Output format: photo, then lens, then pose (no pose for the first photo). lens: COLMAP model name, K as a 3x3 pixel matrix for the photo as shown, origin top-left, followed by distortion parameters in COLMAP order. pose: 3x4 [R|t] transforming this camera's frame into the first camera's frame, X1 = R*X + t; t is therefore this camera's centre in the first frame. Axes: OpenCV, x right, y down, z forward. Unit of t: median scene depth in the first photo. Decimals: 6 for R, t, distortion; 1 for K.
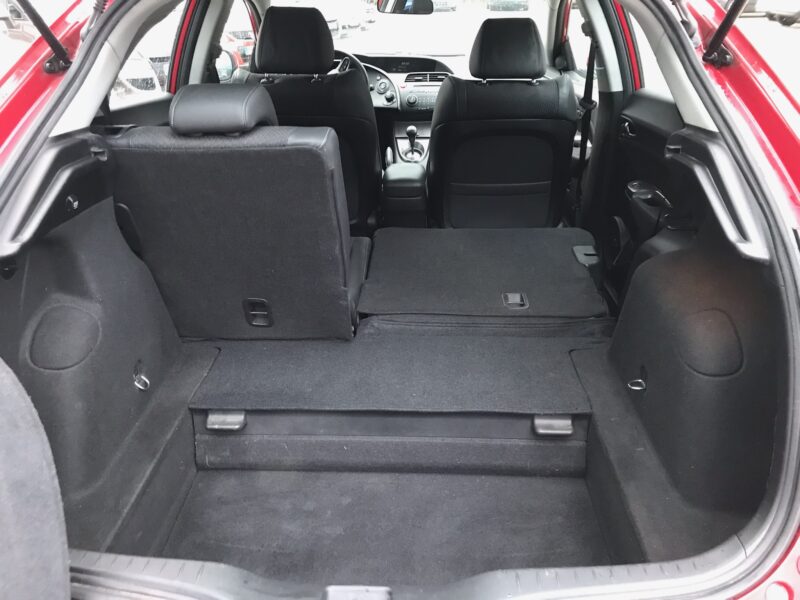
lens RADIAL K [[657.2, 0, 390.8], [0, 657.2, 288.1], [0, 0, 1]] dist [0.023715, -0.007933]
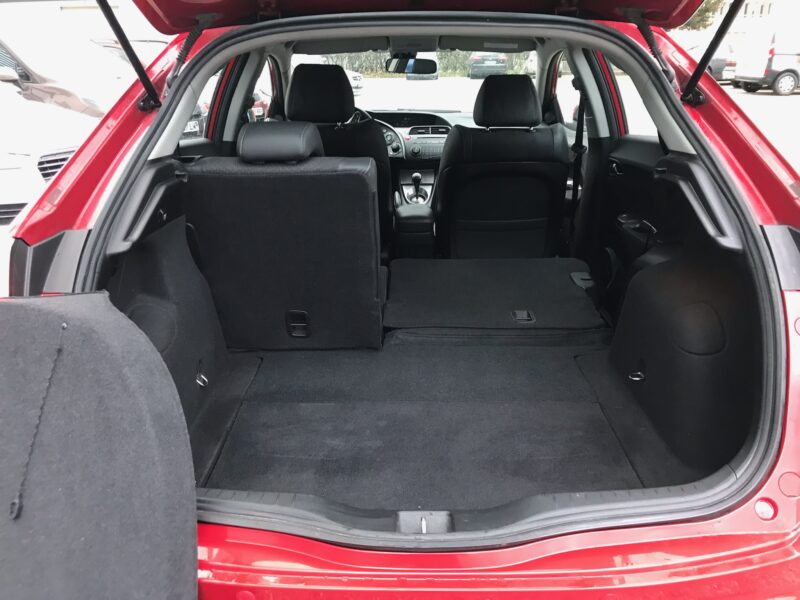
lens RADIAL K [[657.2, 0, 391.5], [0, 657.2, 289.3], [0, 0, 1]] dist [0.023715, -0.007933]
pose [[0.999654, -0.005012, 0.025823, -0.082160], [0.007296, 0.995991, -0.089150, 0.091893], [-0.025272, 0.089308, 0.995683, -0.146910]]
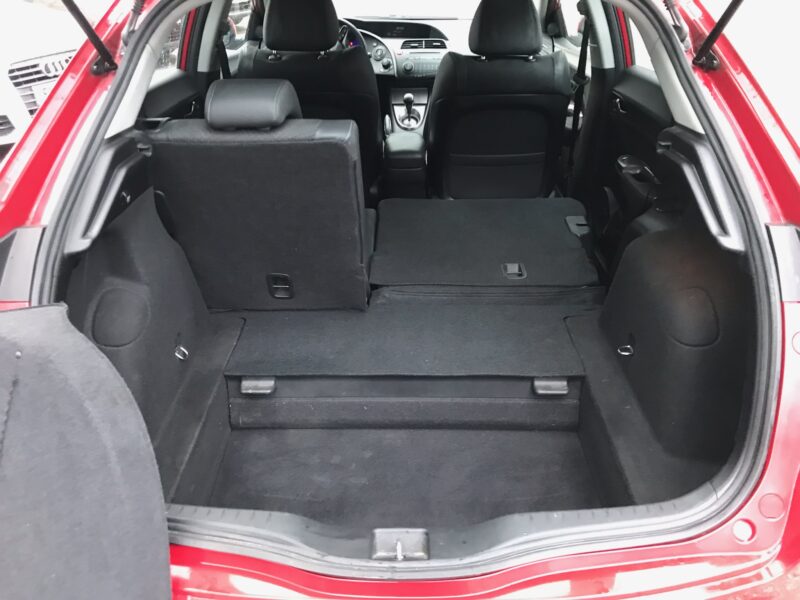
lens RADIAL K [[657.2, 0, 390.3], [0, 657.2, 289.4], [0, 0, 1]] dist [0.023715, -0.007933]
pose [[0.999609, -0.009708, 0.026229, -0.056442], [0.007610, 0.996852, 0.078921, -0.048083], [-0.026913, -0.078691, 0.996536, -0.101426]]
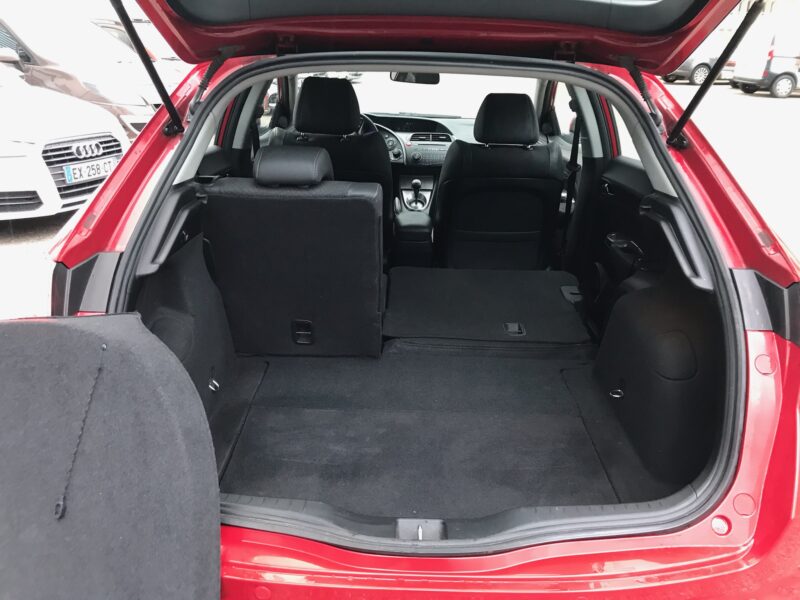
lens RADIAL K [[657.2, 0, 393.3], [0, 657.2, 293.3], [0, 0, 1]] dist [0.023715, -0.007933]
pose [[0.998866, 0.025369, 0.040288, -0.102232], [-0.022801, 0.997755, -0.062974, 0.043771], [-0.041795, 0.061984, 0.997202, -0.233618]]
